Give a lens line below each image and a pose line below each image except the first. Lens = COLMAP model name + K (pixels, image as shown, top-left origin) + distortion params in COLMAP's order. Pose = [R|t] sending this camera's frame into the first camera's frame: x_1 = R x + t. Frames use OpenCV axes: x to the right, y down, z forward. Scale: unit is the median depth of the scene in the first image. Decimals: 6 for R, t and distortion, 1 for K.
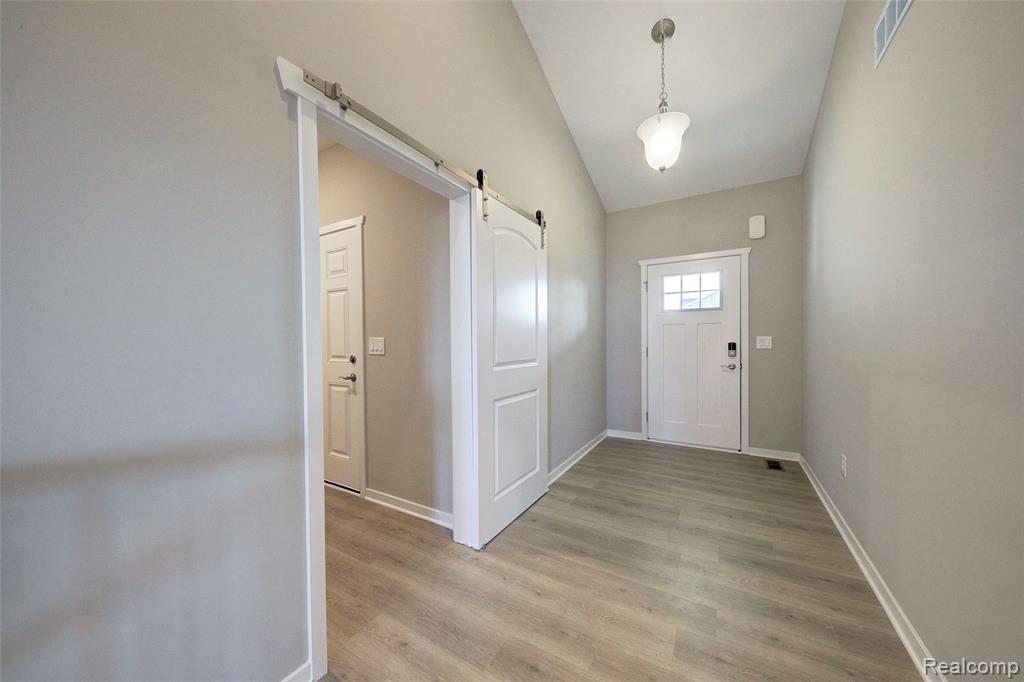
lens RADIAL K [[355.5, 0, 515.8], [0, 355.5, 345.8], [0, 0, 1]] dist [-0.002866, -0.000077]
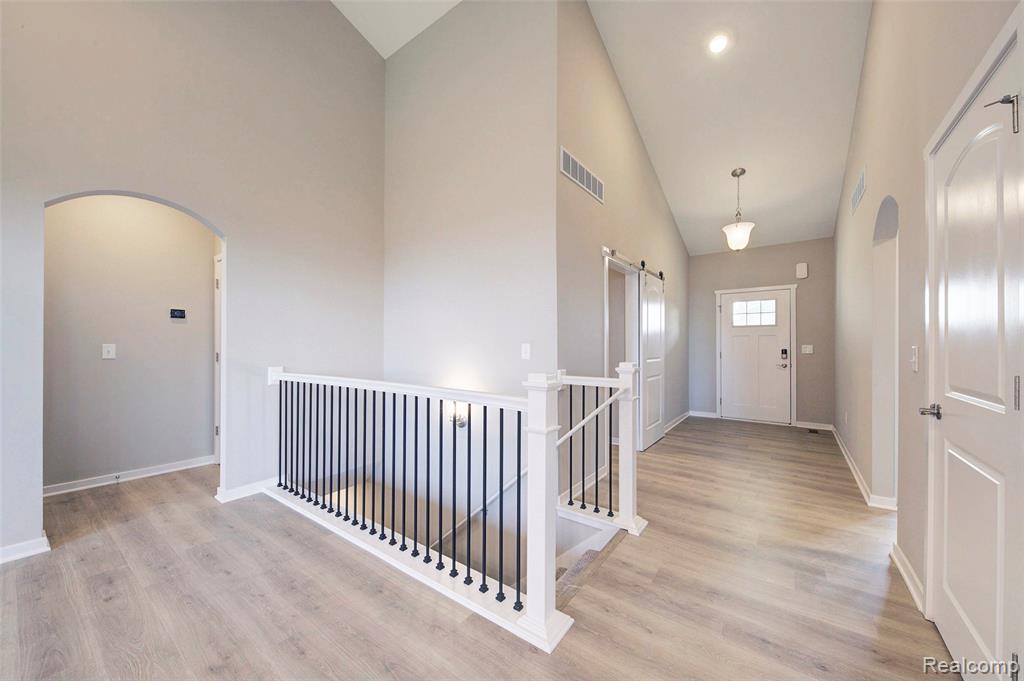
lens RADIAL K [[381.7, 0, 510.7], [0, 381.7, 341.0], [0, 0, 1]] dist [0.003920, 0.000067]
pose [[0.994807, 0.010656, -0.101221, -0.365452], [-0.012898, 0.999685, -0.021528, 0.006256], [0.100960, 0.022722, 0.994631, -0.708889]]
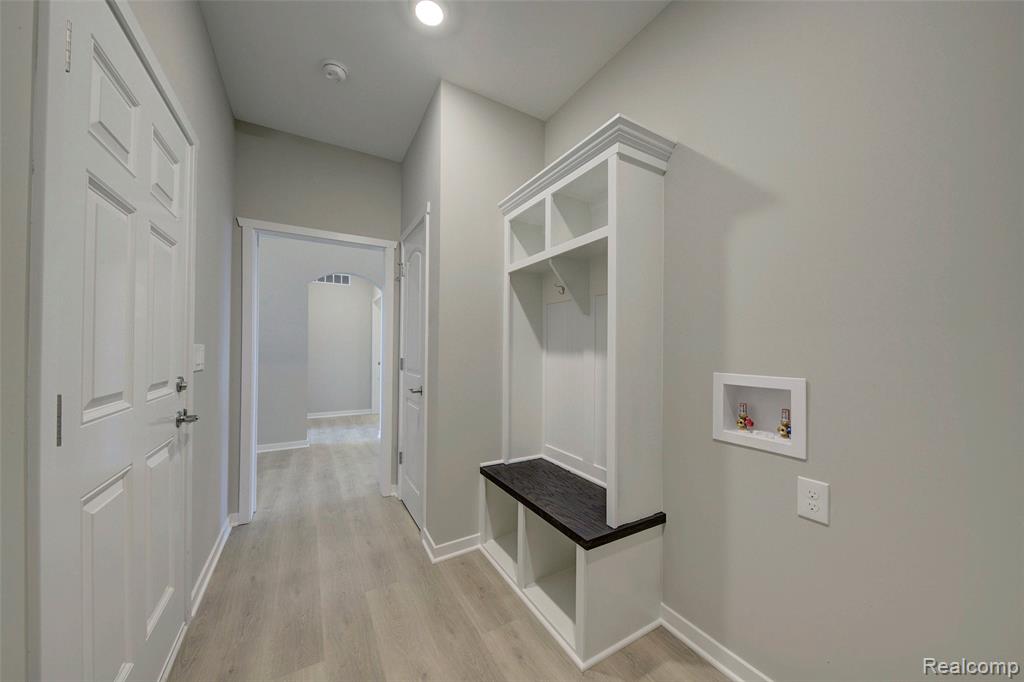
lens RADIAL K [[355.5, 0, 514.8], [0, 355.5, 345.9], [0, 0, 1]] dist [-0.002866, -0.000077]
pose [[-0.872332, 0.003169, 0.488904, -0.916309], [0.003895, 0.999992, 0.000467, -0.015237], [-0.488899, 0.002311, -0.872337, 0.969769]]
